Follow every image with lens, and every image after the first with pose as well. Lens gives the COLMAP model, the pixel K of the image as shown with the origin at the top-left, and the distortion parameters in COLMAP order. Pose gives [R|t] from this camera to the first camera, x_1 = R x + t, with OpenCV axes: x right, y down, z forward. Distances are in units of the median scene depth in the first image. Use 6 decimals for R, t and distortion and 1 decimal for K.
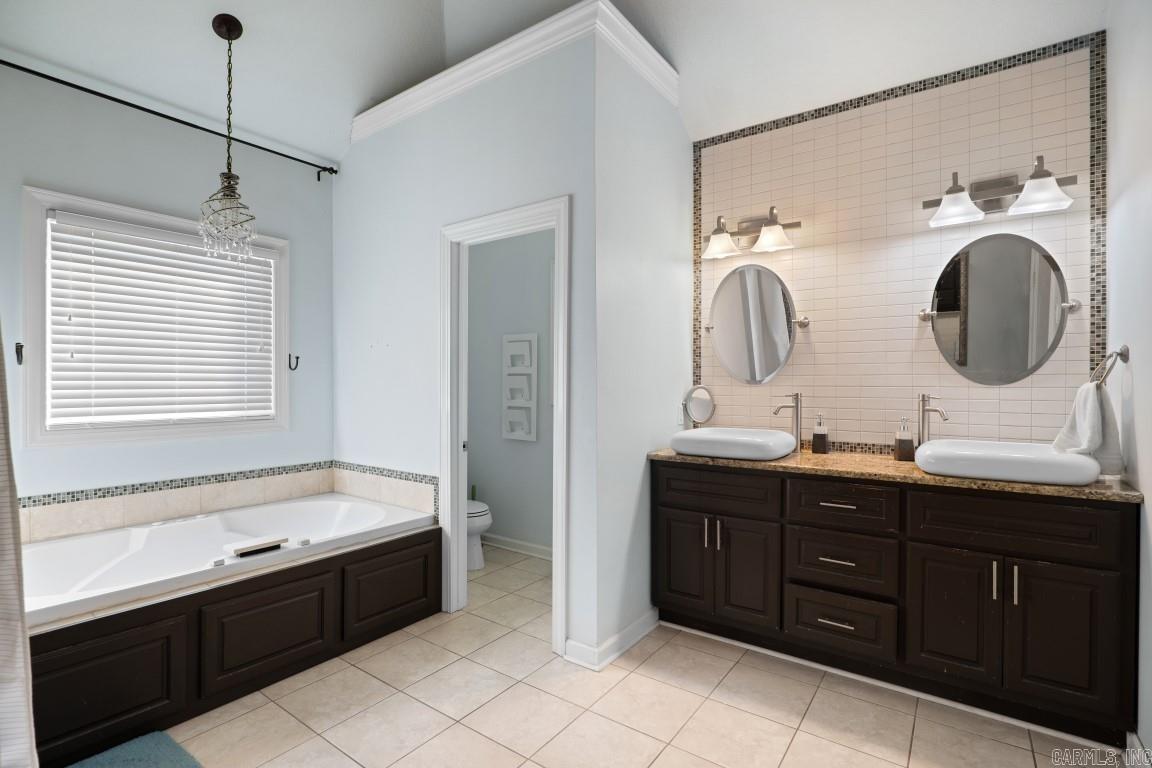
lens RADIAL K [[551.4, 0, 577.4], [0, 551.4, 388.1], [0, 0, 1]] dist [-0.025055, 0.008213]
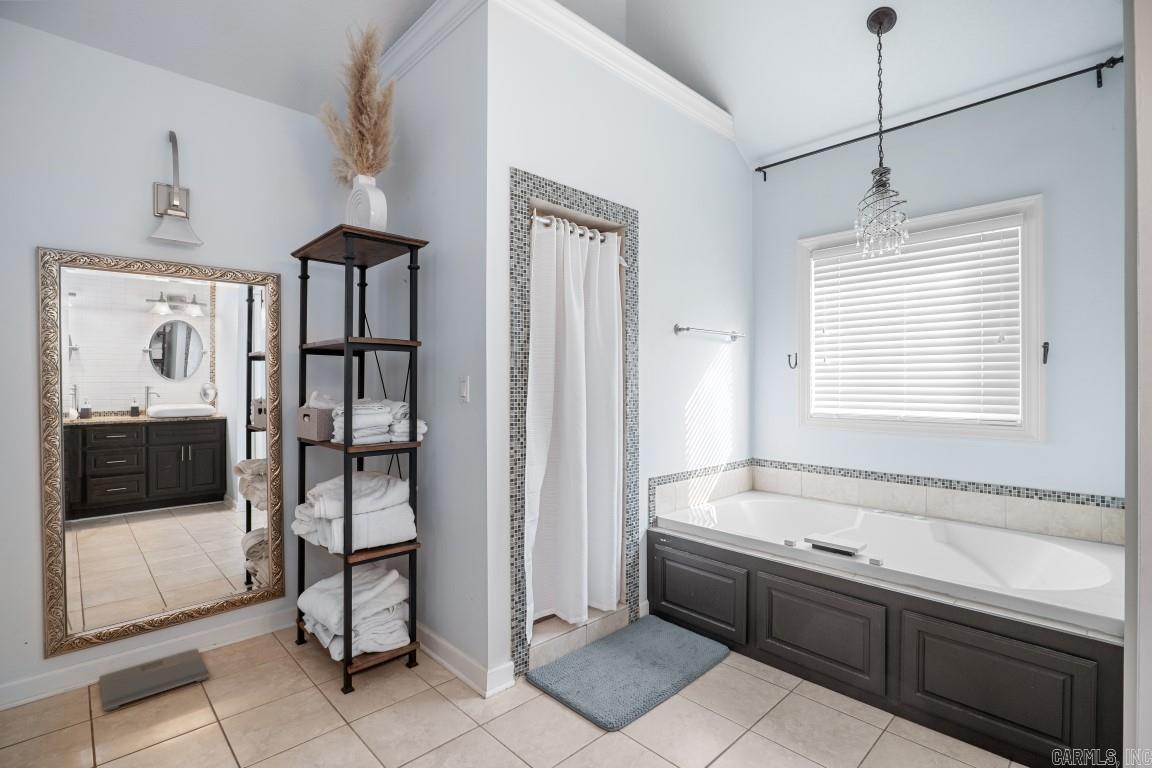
lens RADIAL K [[551.4, 0, 579.9], [0, 551.4, 380.2], [0, 0, 1]] dist [-0.025055, 0.008213]
pose [[-0.202664, -0.006224, -0.979229, 0.418879], [-0.007216, 0.999962, -0.004862, -0.001775], [0.979222, 0.006080, -0.202701, 0.645852]]
